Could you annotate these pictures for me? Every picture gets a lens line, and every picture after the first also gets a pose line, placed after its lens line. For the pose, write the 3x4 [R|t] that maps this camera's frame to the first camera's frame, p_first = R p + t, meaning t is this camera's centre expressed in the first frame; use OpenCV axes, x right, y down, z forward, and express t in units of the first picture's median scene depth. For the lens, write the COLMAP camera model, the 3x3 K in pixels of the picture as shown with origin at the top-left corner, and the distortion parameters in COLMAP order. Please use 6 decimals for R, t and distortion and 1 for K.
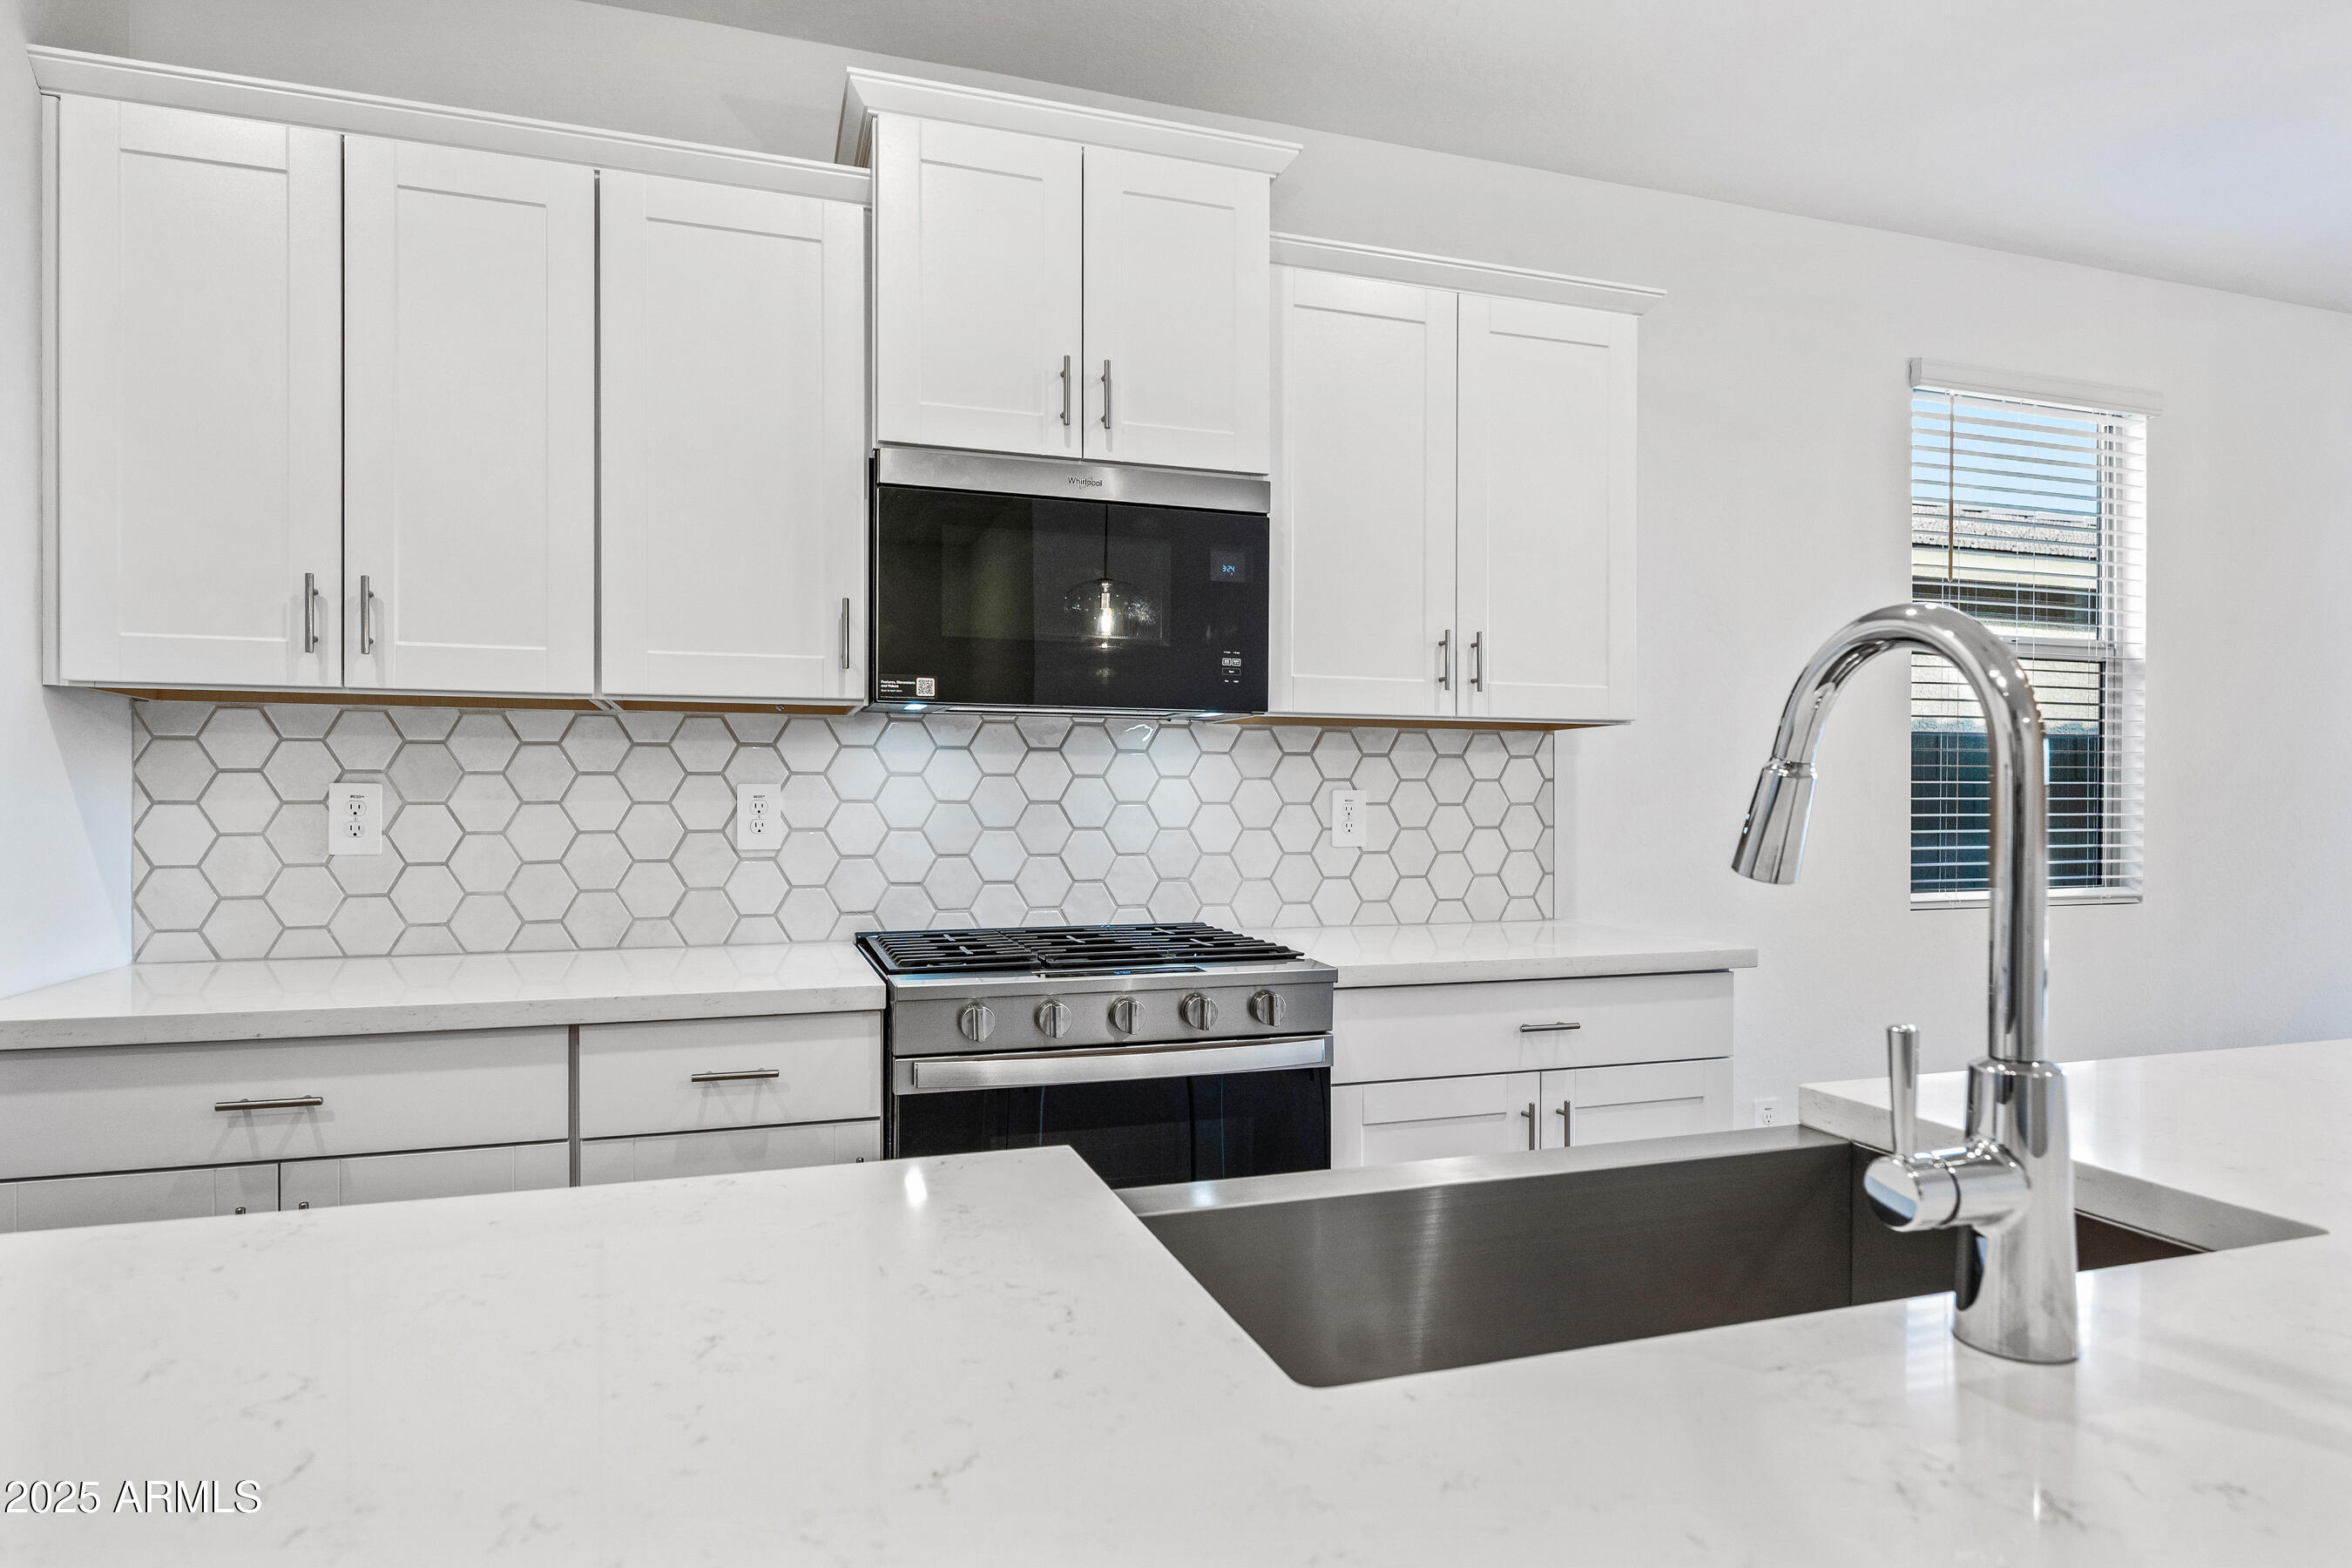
lens RADIAL K [[1318.5, 0, 1176.0], [0, 1318.5, 784.0], [0, 0, 1]] dist [-0.003033, -0.000996]
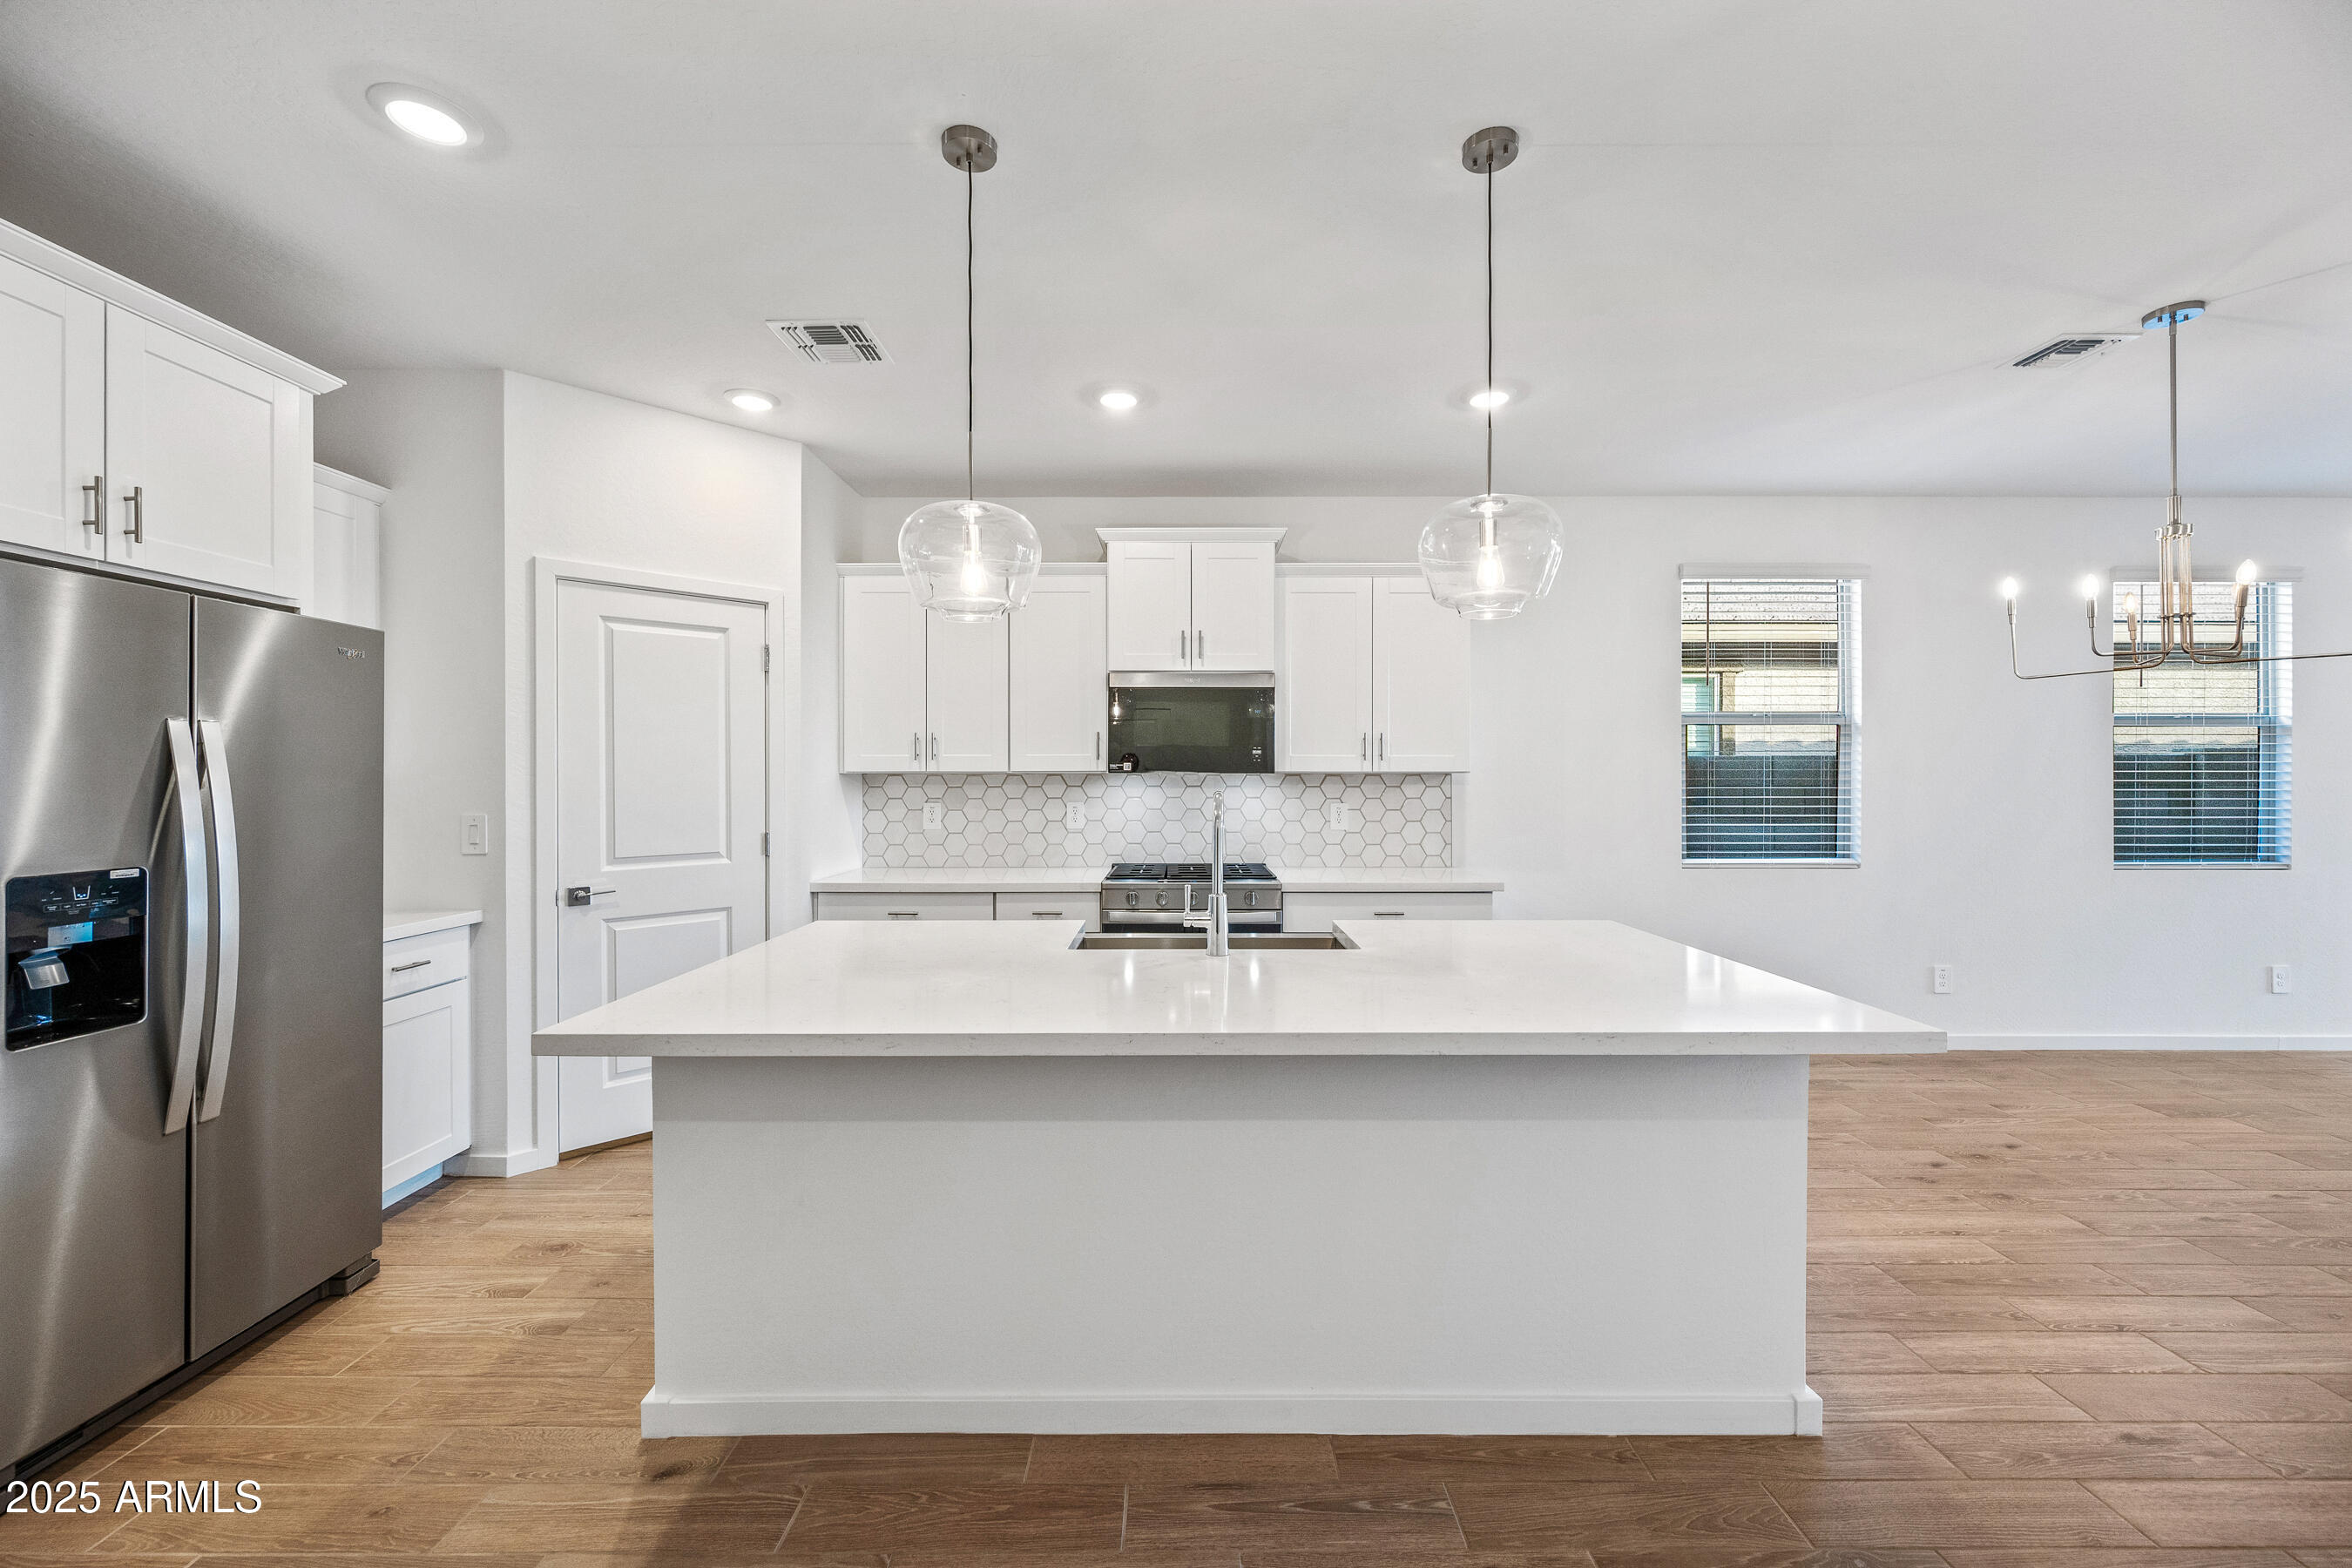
lens RADIAL K [[915.6, 0, 1184.2], [0, 915.6, 775.6], [0, 0, 1]] dist [0.015073, -0.000036]
pose [[0.951440, -0.003845, -0.307811, 0.423876], [0.005702, 0.999971, 0.005136, -0.060221], [0.307782, -0.006642, 0.951434, -0.595652]]
